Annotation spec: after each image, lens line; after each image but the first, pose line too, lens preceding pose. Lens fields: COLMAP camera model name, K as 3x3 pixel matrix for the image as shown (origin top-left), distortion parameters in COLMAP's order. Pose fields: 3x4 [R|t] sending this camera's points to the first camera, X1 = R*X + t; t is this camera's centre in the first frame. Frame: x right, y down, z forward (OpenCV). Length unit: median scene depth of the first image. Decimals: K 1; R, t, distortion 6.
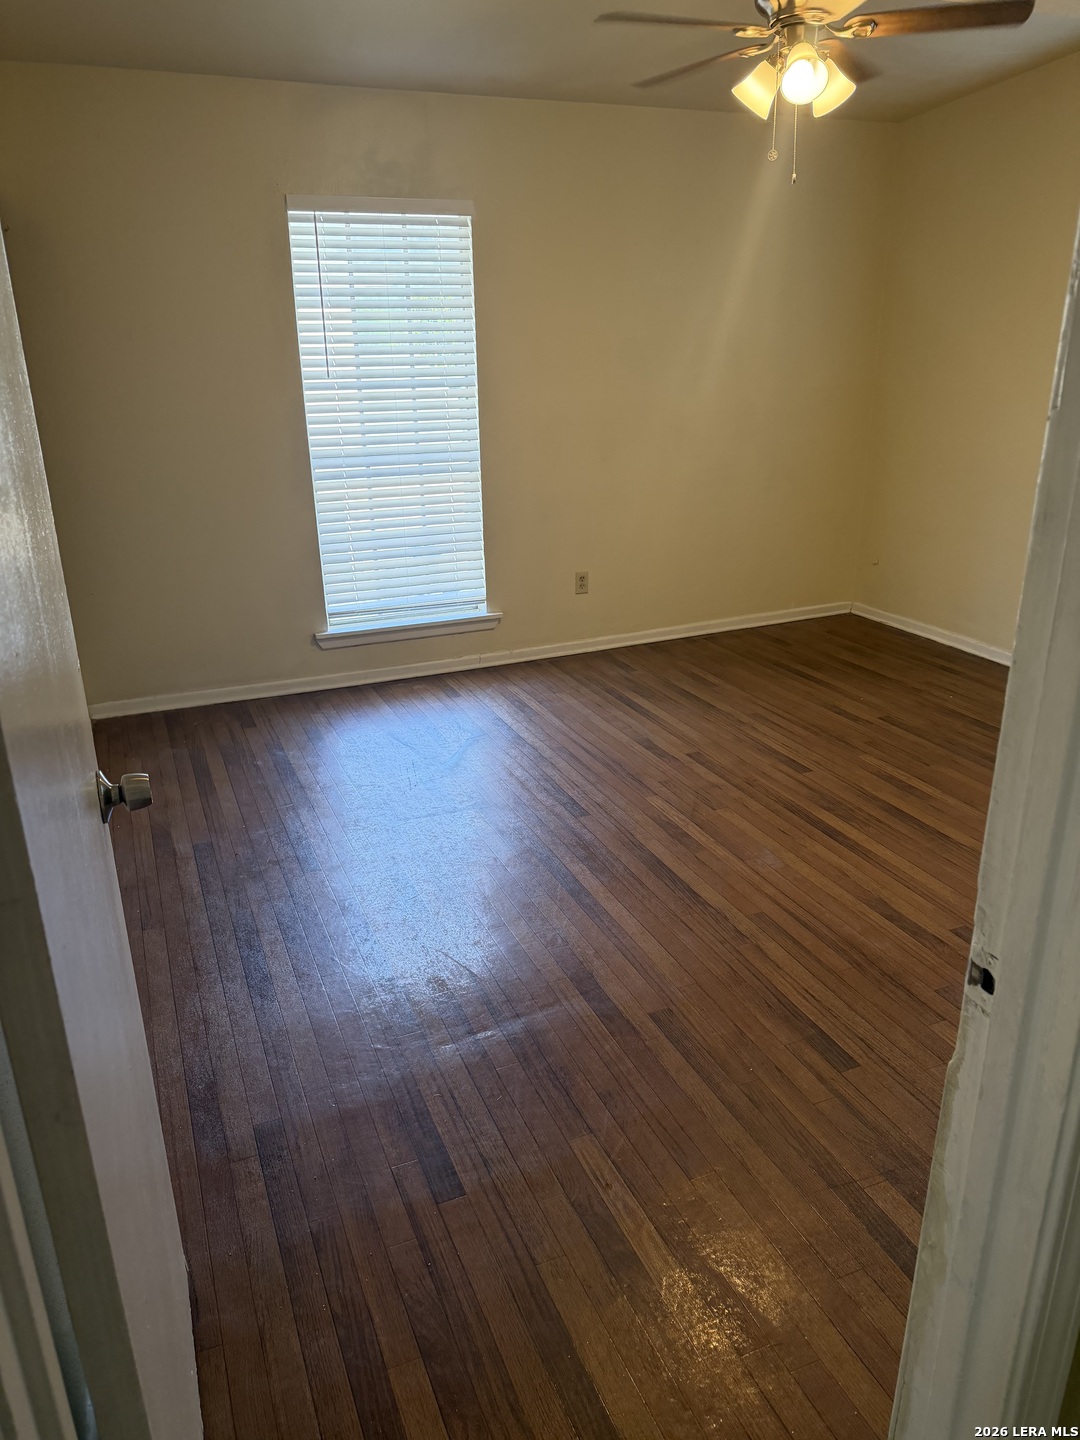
lens RADIAL K [[1006.3, 0, 534.1], [0, 1006.3, 713.7], [0, 0, 1]] dist [0.201712, -0.442425]
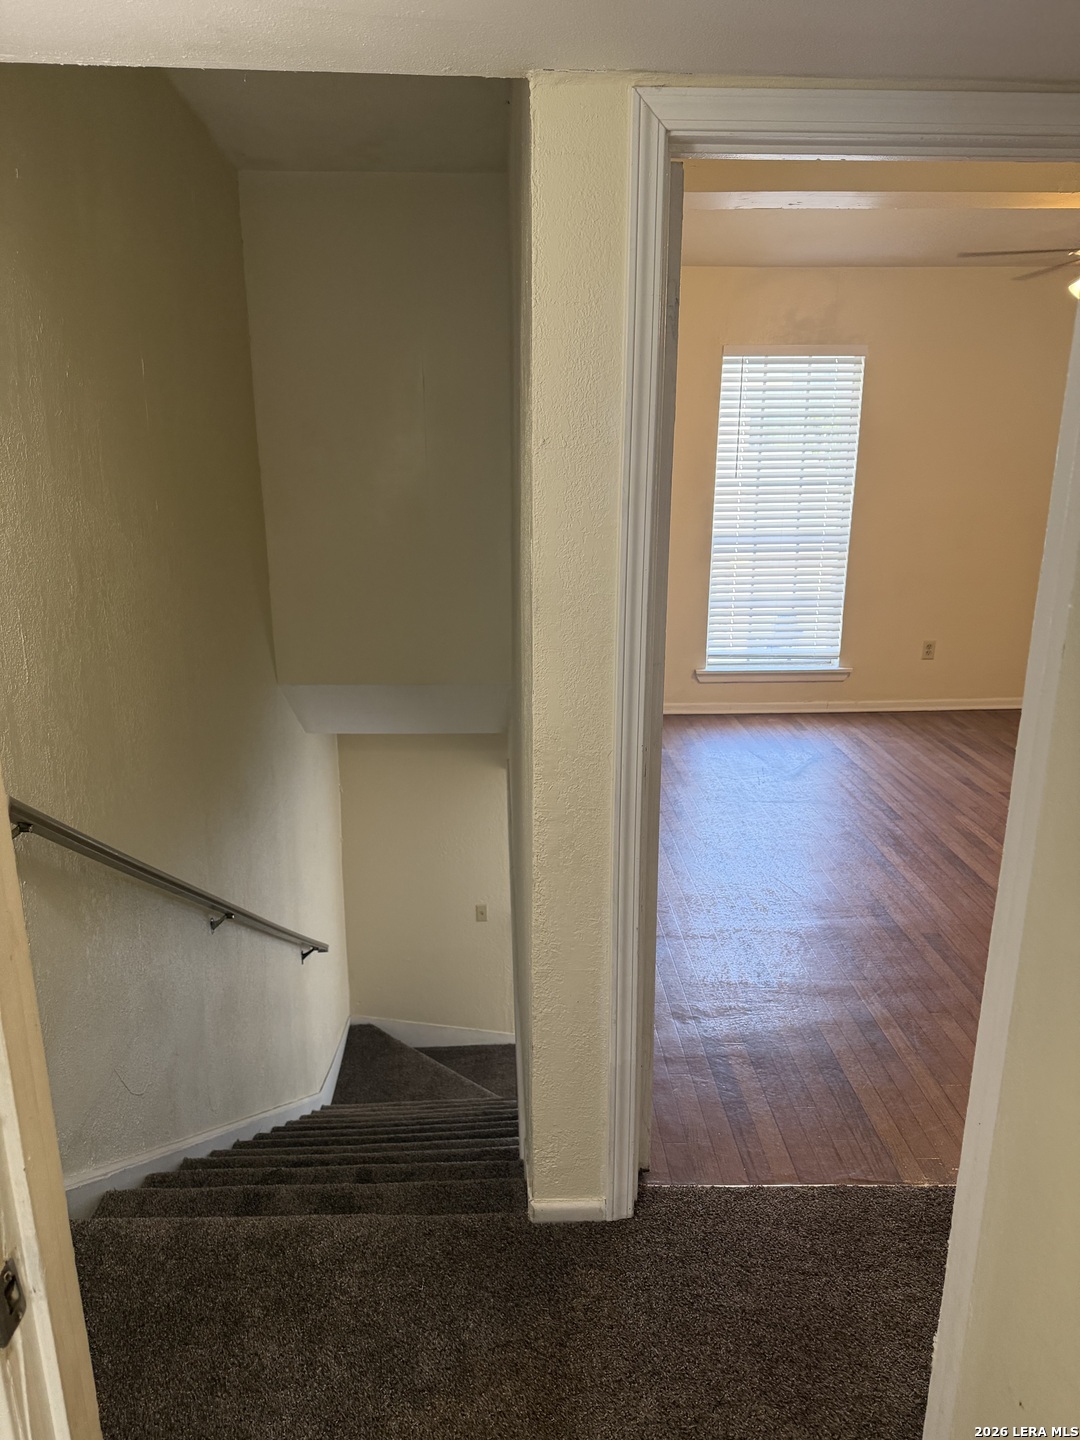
lens RADIAL K [[1006.3, 0, 534.1], [0, 1006.3, 713.7], [0, 0, 1]] dist [0.201712, -0.442425]
pose [[0.936805, 0.109741, -0.332196, 0.027681], [-0.134860, 0.989422, -0.053452, 0.080638], [0.322816, 0.094874, 0.941695, -0.299207]]
